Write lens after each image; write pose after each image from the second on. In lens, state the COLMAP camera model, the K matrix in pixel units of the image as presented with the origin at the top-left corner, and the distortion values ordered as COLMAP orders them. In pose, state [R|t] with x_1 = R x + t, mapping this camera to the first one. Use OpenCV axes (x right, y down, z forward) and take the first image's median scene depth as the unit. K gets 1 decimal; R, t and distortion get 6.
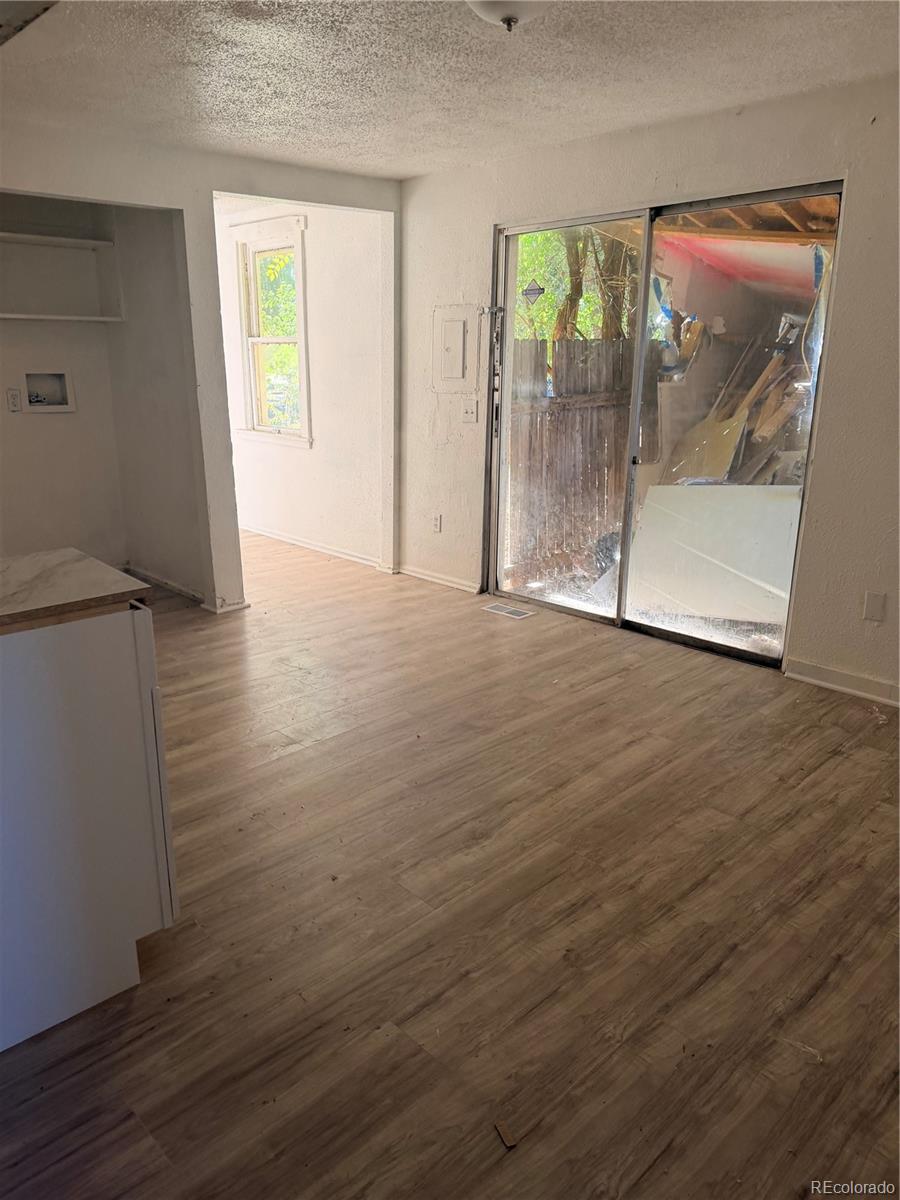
lens RADIAL K [[843.7, 0, 450.2], [0, 843.7, 600.4], [0, 0, 1]] dist [-0.000716, -0.001706]
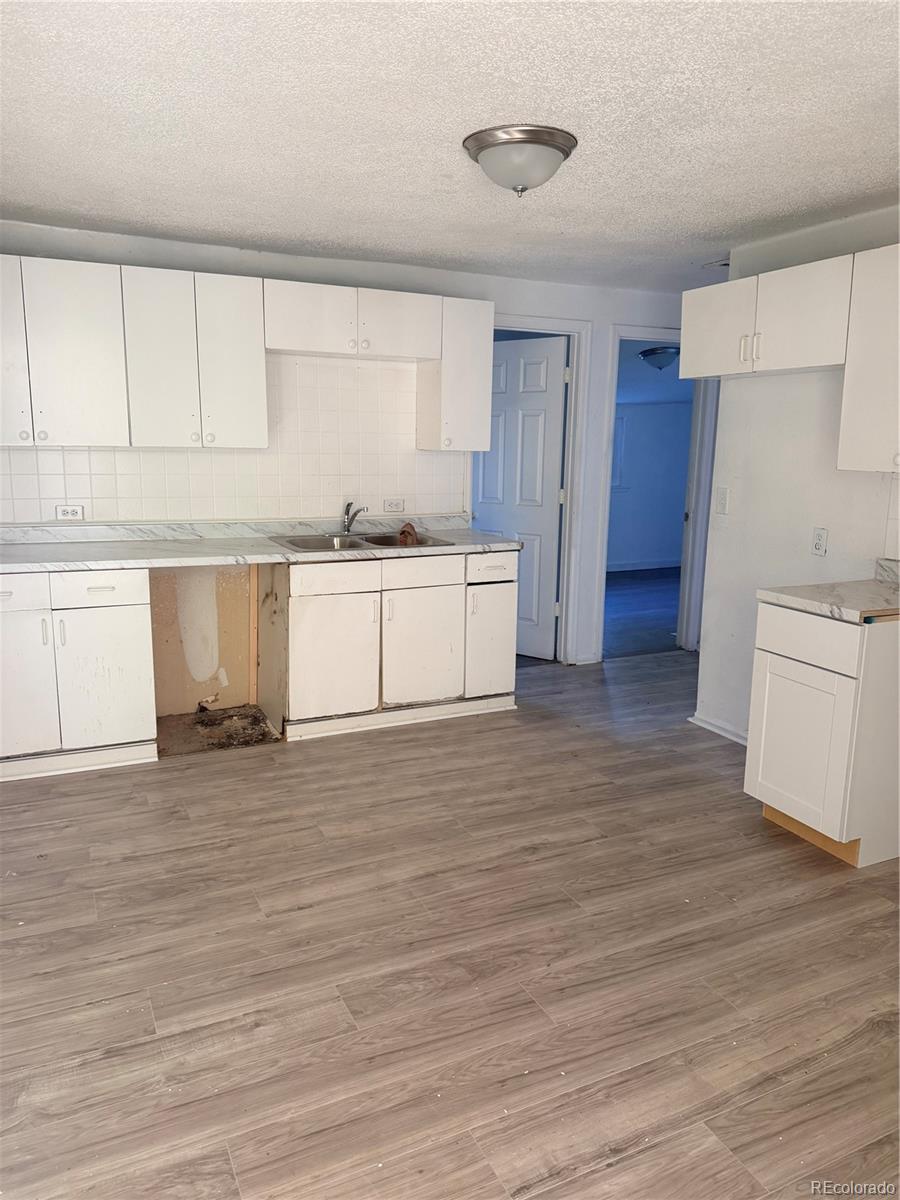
lens RADIAL K [[843.7, 0, 448.1], [0, 843.7, 598.4], [0, 0, 1]] dist [-0.000716, -0.001706]
pose [[-0.949655, -0.064068, 0.306676, -0.197087], [0.083261, 0.892056, 0.444188, -0.573065], [-0.302030, 0.447360, -0.841812, 1.851887]]
